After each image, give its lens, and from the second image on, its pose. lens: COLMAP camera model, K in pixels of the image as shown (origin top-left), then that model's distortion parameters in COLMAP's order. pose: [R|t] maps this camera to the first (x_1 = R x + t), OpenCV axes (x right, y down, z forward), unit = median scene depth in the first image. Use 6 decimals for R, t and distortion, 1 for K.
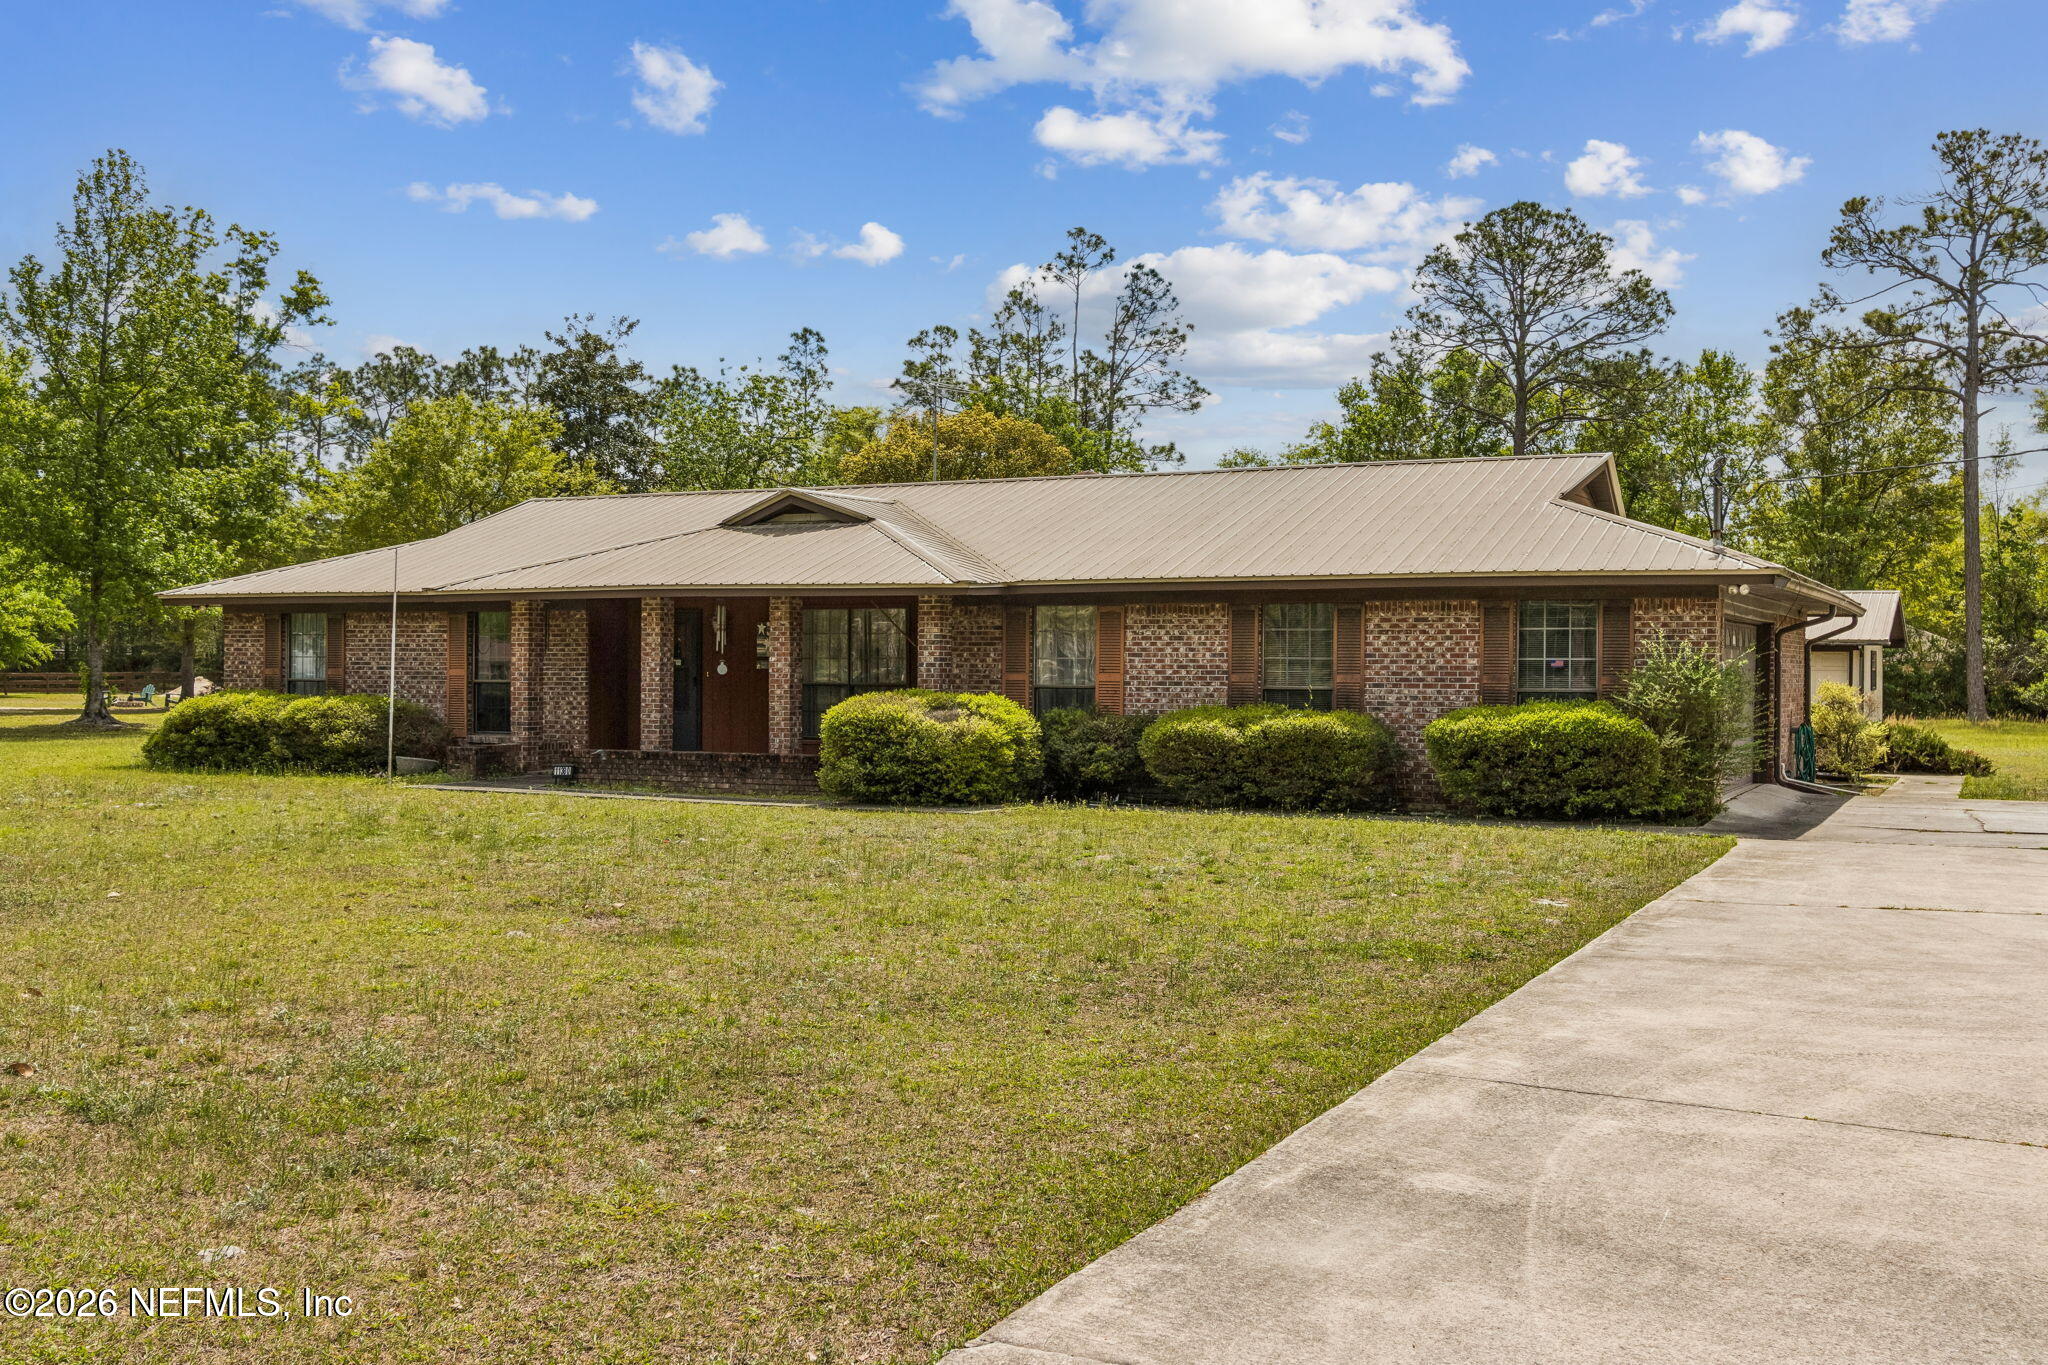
lens RADIAL K [[1967.2, 0, 1019.3], [0, 1967.2, 659.1], [0, 0, 1]] dist [0.012702, -0.018005]
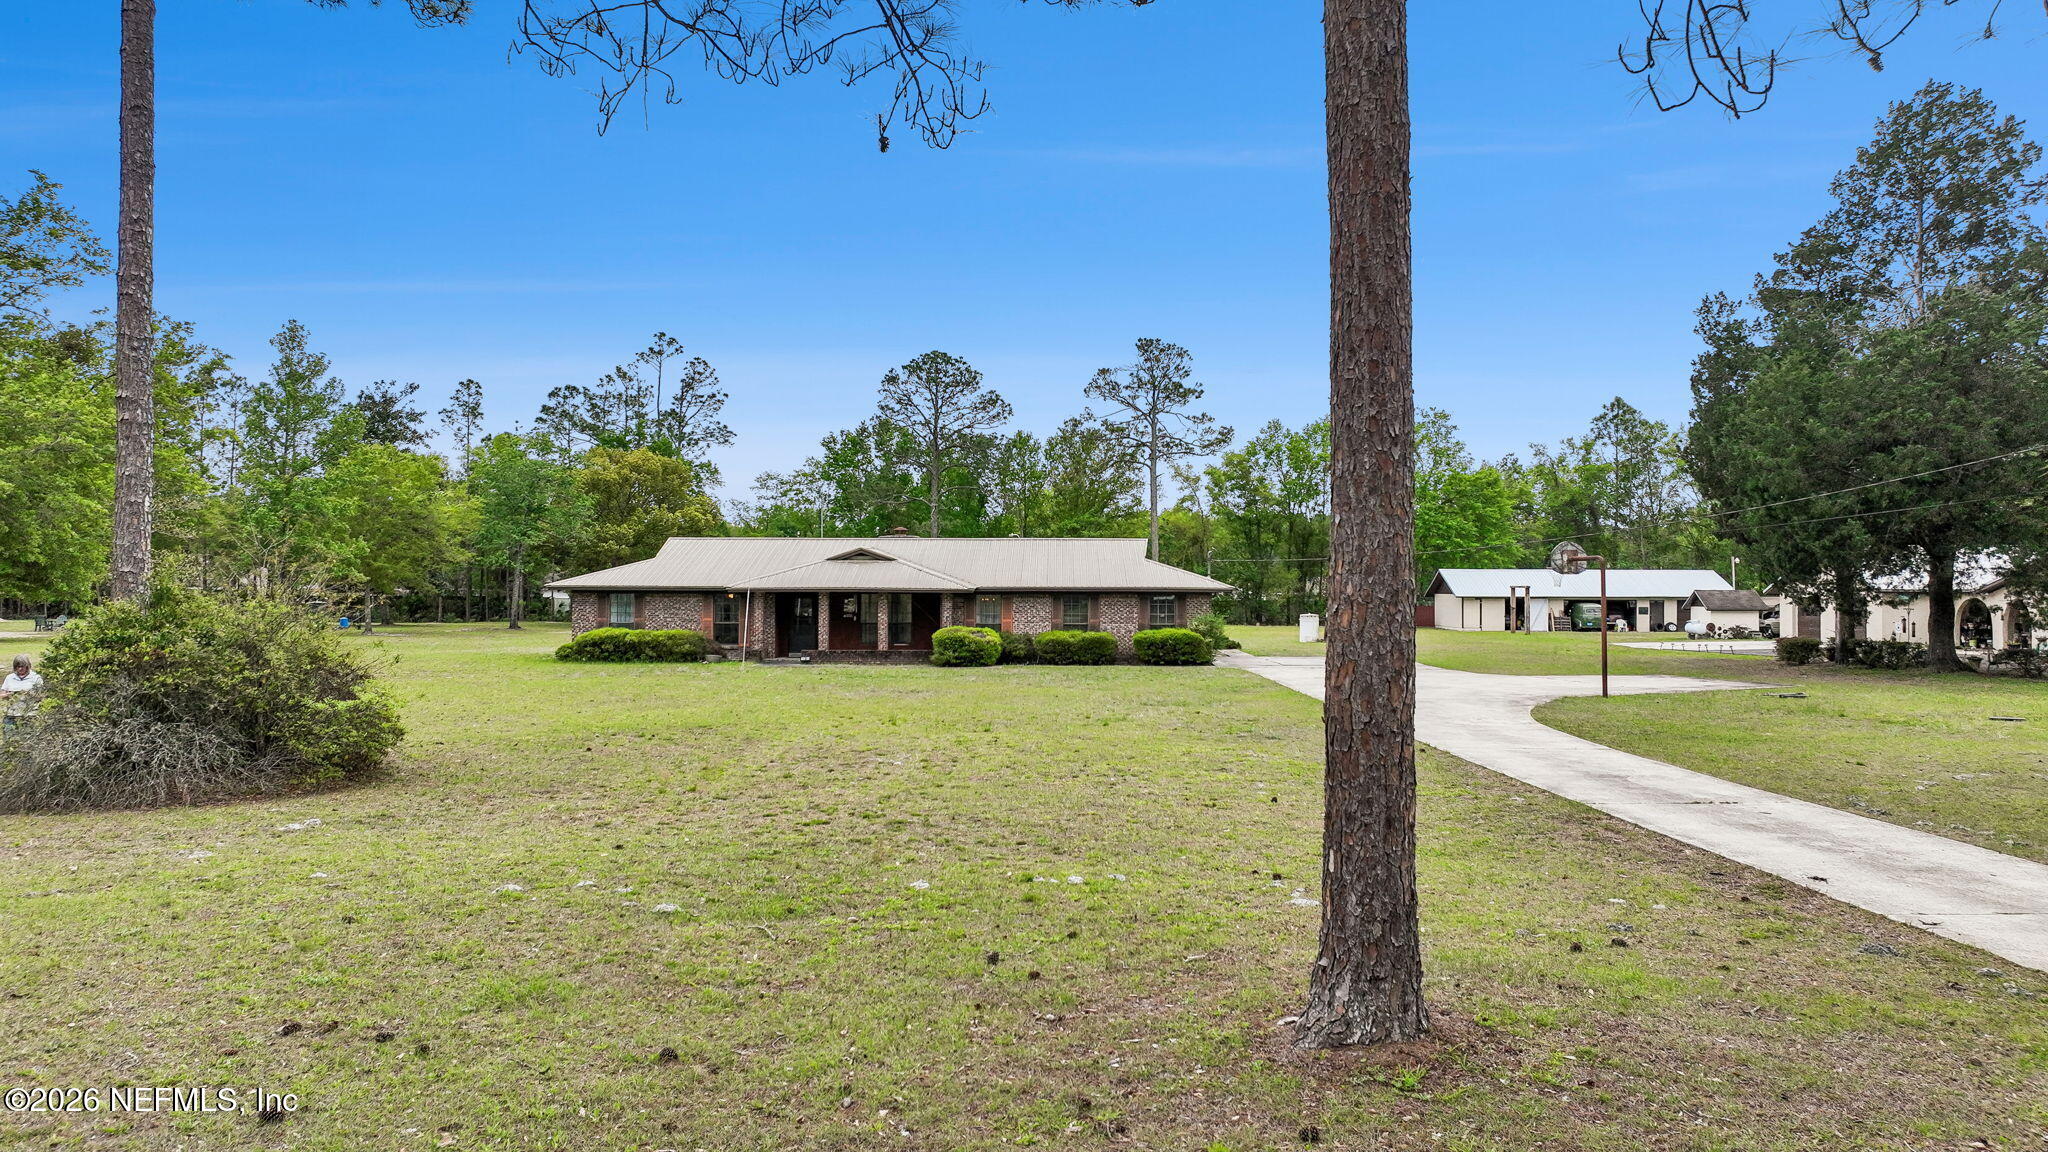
lens RADIAL K [[1416.7, 0, 1024.0], [0, 1416.7, 576.0], [0, 0, 1]] dist [-0.003257, 0.003009]
pose [[0.906130, 0.000109, 0.423000, -0.686360], [0.000091, 1.000000, -0.000452, -0.046319], [-0.423000, 0.000448, 0.906130, -0.738995]]
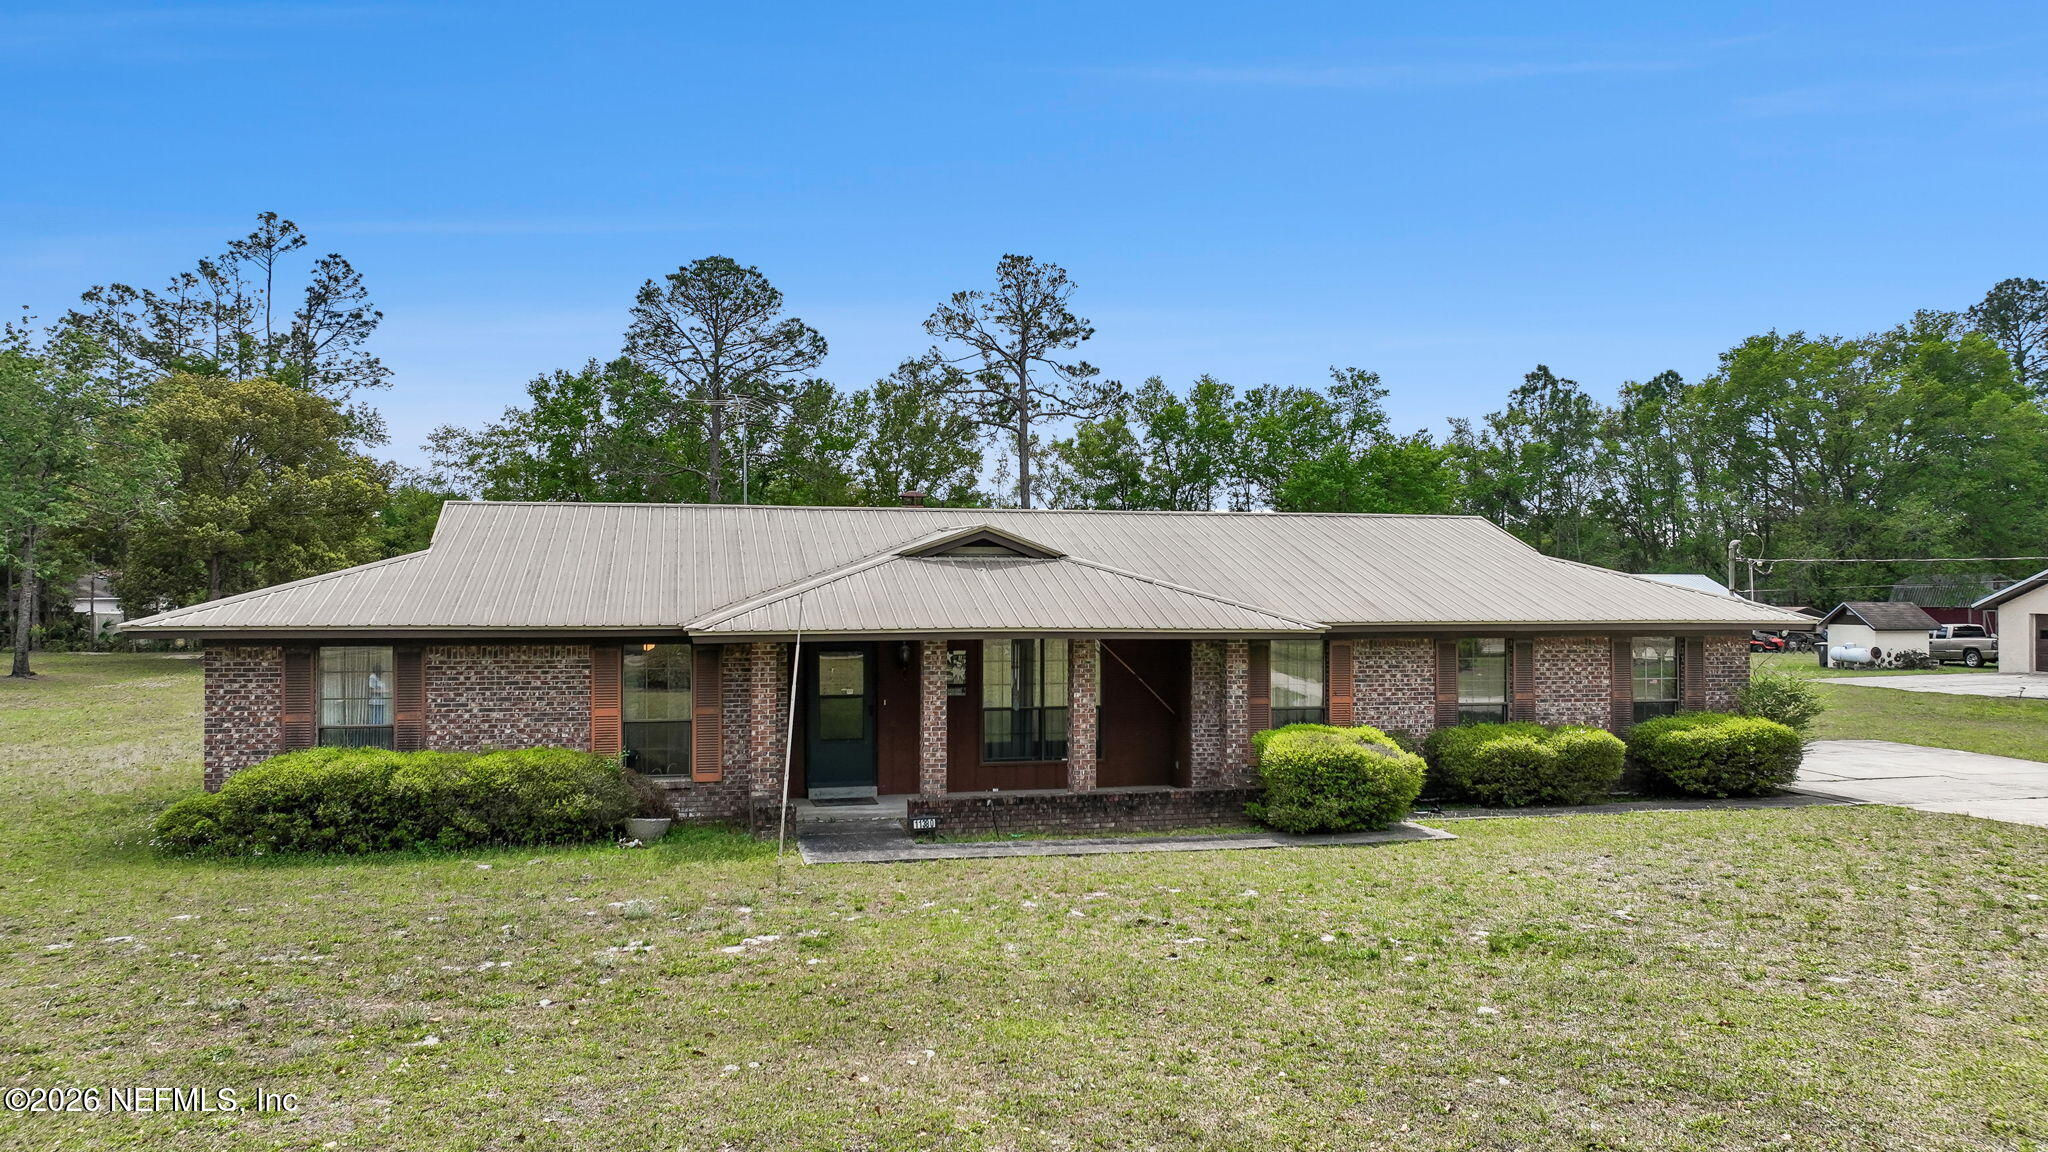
lens RADIAL K [[1440.0, 0, 1023.0], [0, 1440.0, 586.9], [0, 0, 1]] dist [0.000185, 0.008059]
pose [[0.766987, -0.003813, 0.641652, -0.579847], [-0.001316, 0.999971, 0.007515, -0.057376], [-0.641662, -0.006608, 0.766959, 0.389254]]
